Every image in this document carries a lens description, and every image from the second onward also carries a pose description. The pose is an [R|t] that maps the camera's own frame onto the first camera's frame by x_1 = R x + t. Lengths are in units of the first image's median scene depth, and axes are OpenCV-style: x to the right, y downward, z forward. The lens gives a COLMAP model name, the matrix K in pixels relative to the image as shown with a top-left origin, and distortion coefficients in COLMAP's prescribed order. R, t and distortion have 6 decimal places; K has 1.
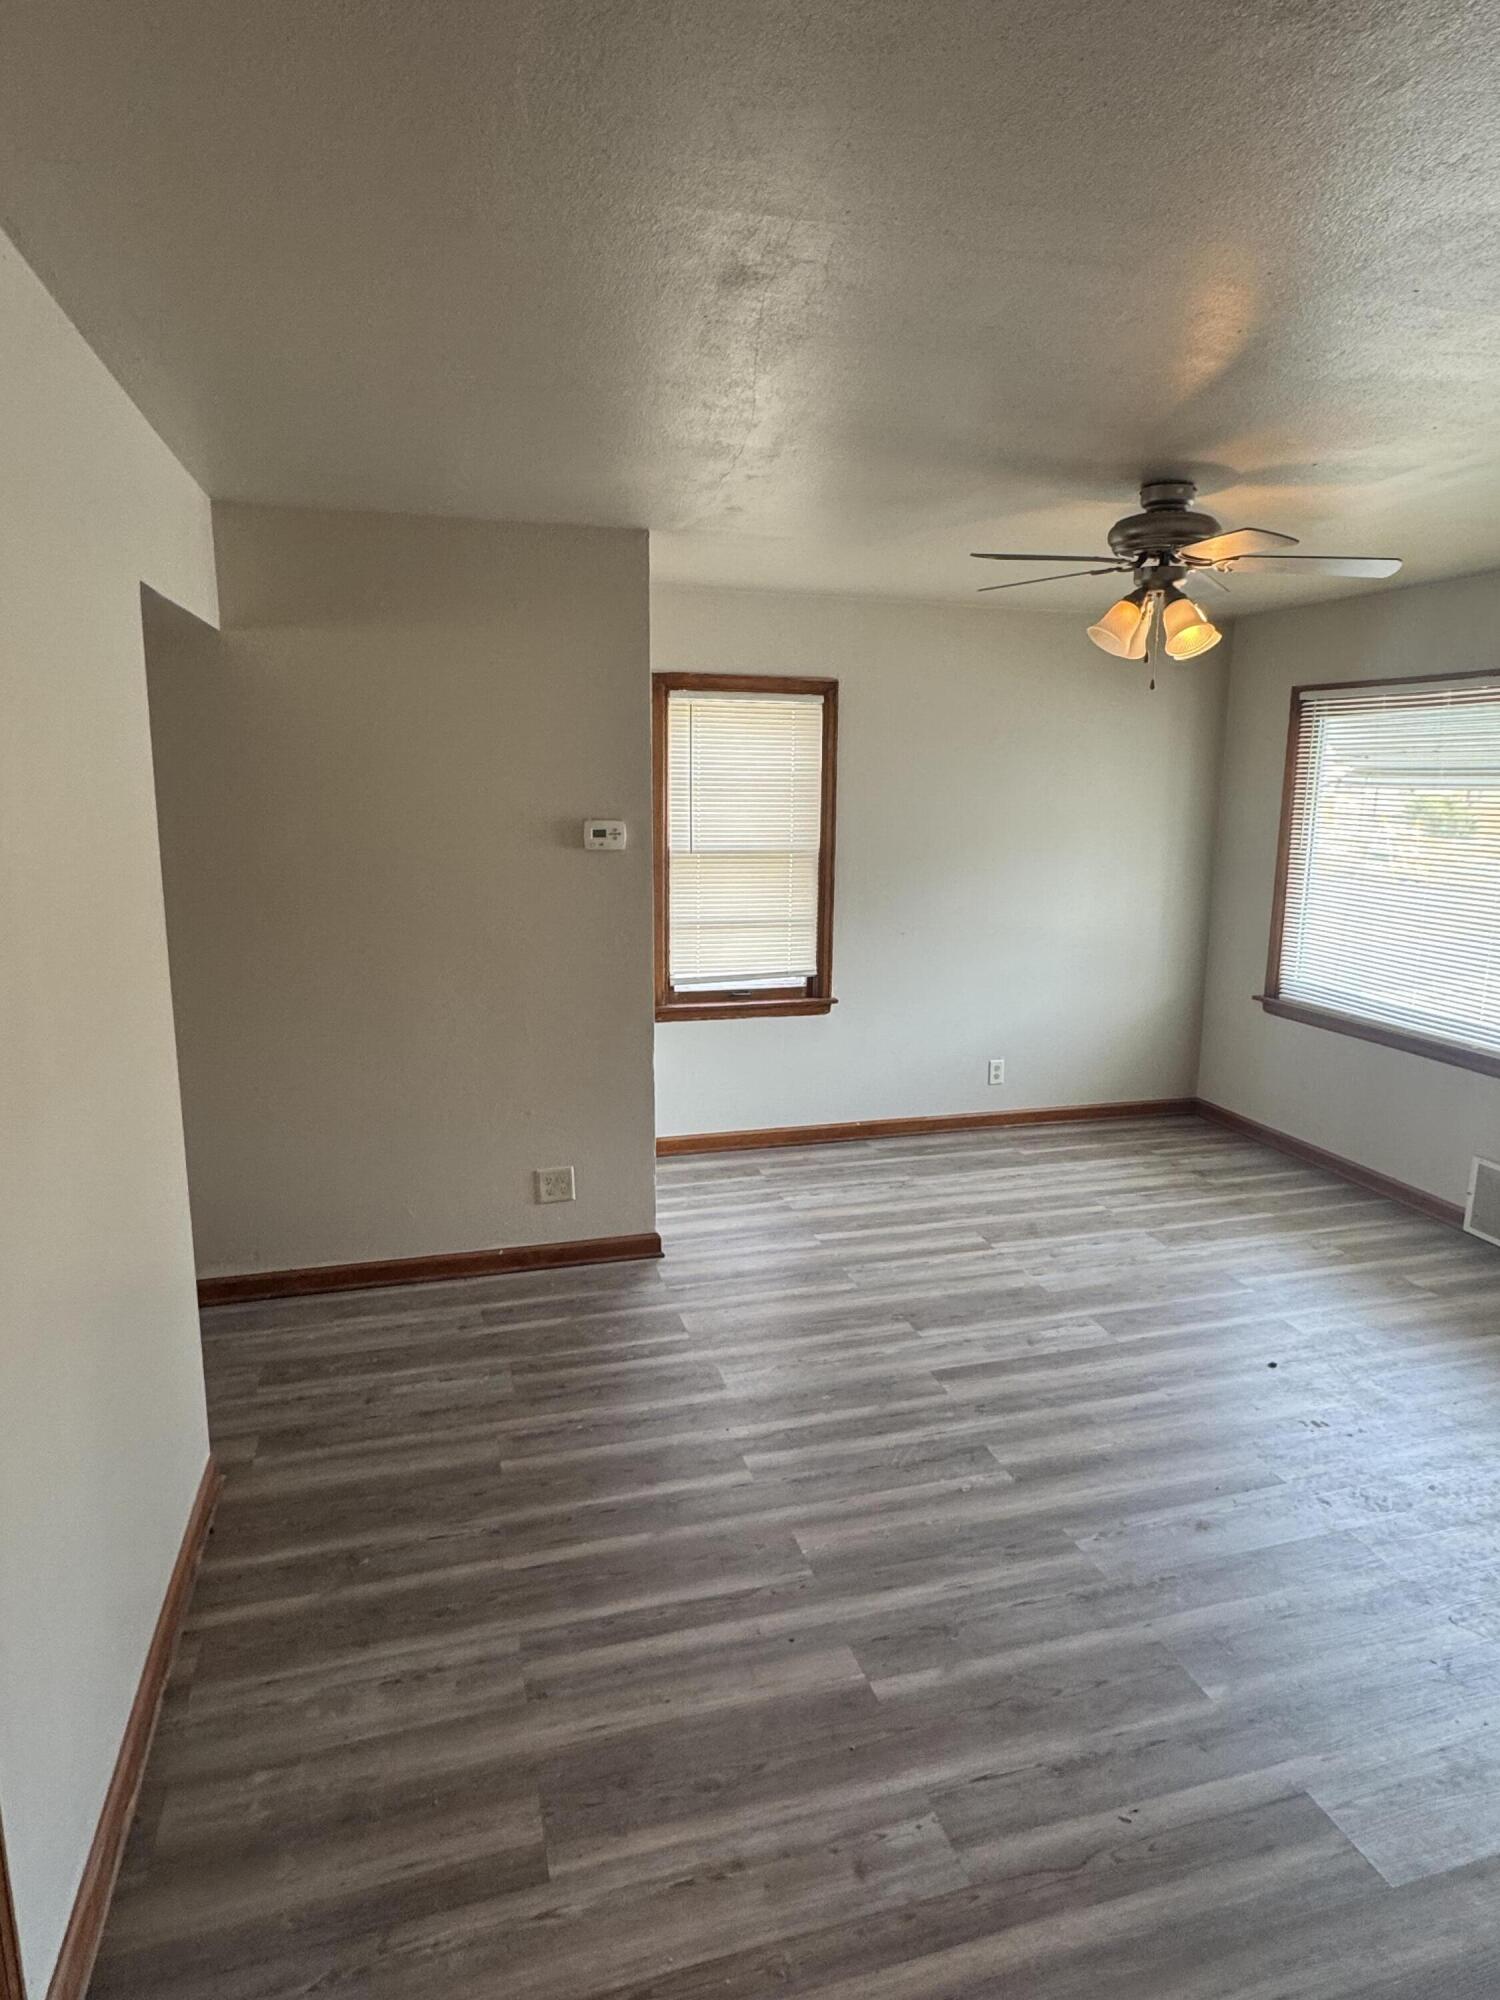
lens RADIAL K [[1151.8, 0, 748.6], [0, 1151.8, 991.1], [0, 0, 1]] dist [-0.031630, 0.011407]
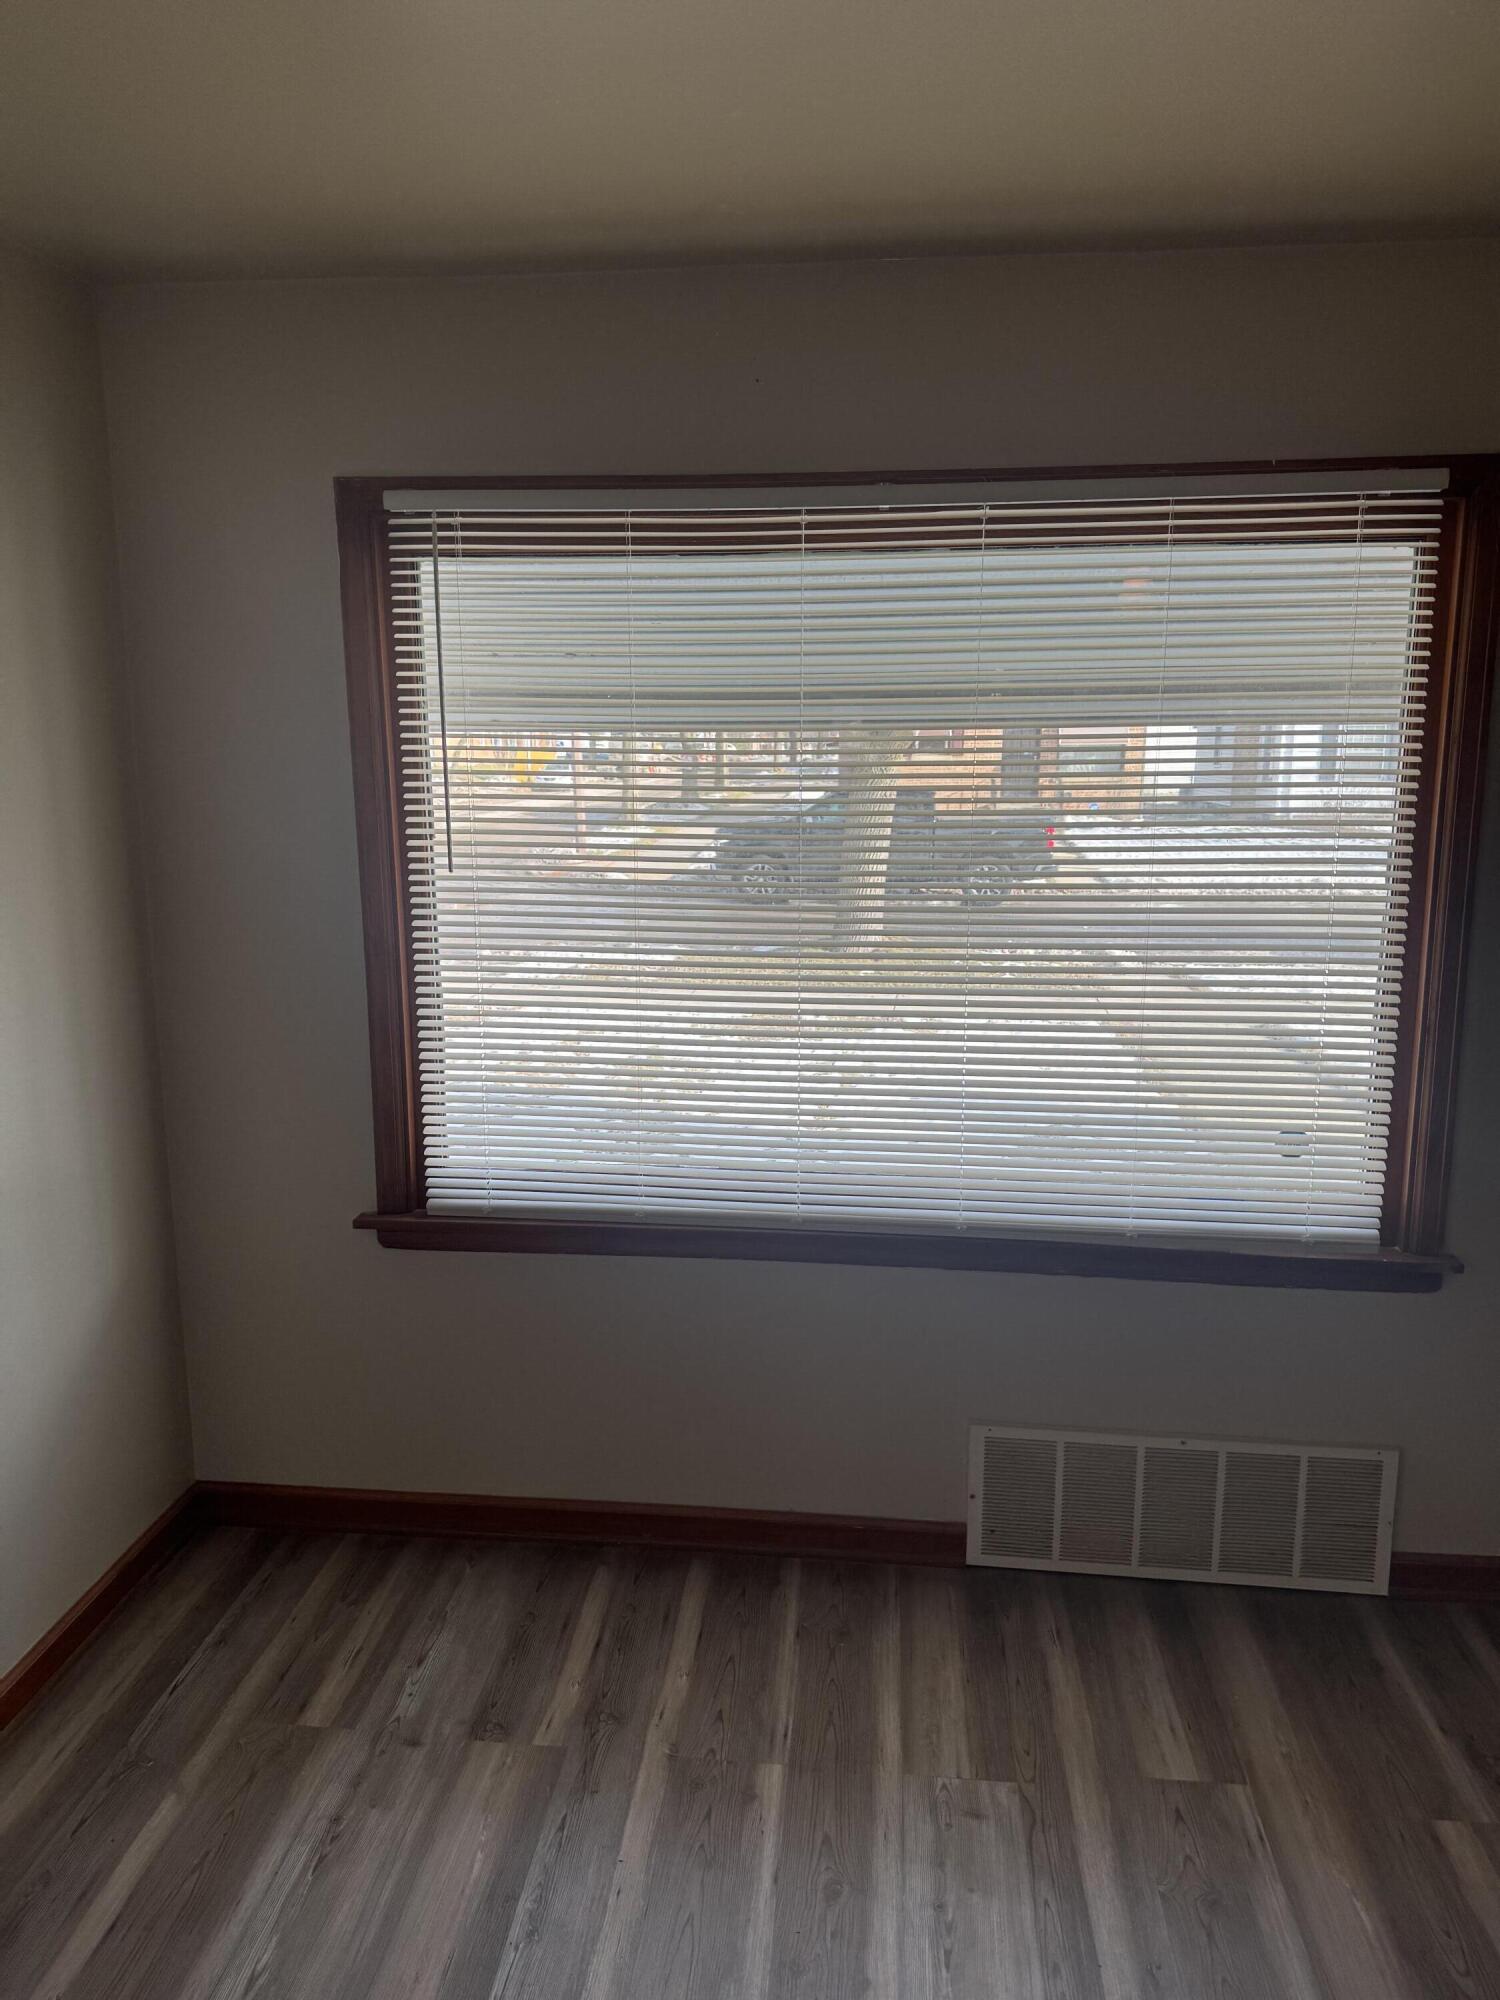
lens RADIAL K [[1425.1, 0, 747.8], [0, 1425.1, 998.0], [0, 0, 1]] dist [-0.003255, -0.006776]
pose [[0.372077, -0.169396, 0.912614, 0.051831], [0.170047, 0.979006, 0.112391, -0.187156], [-0.912493, 0.113369, 0.393070, 1.111064]]
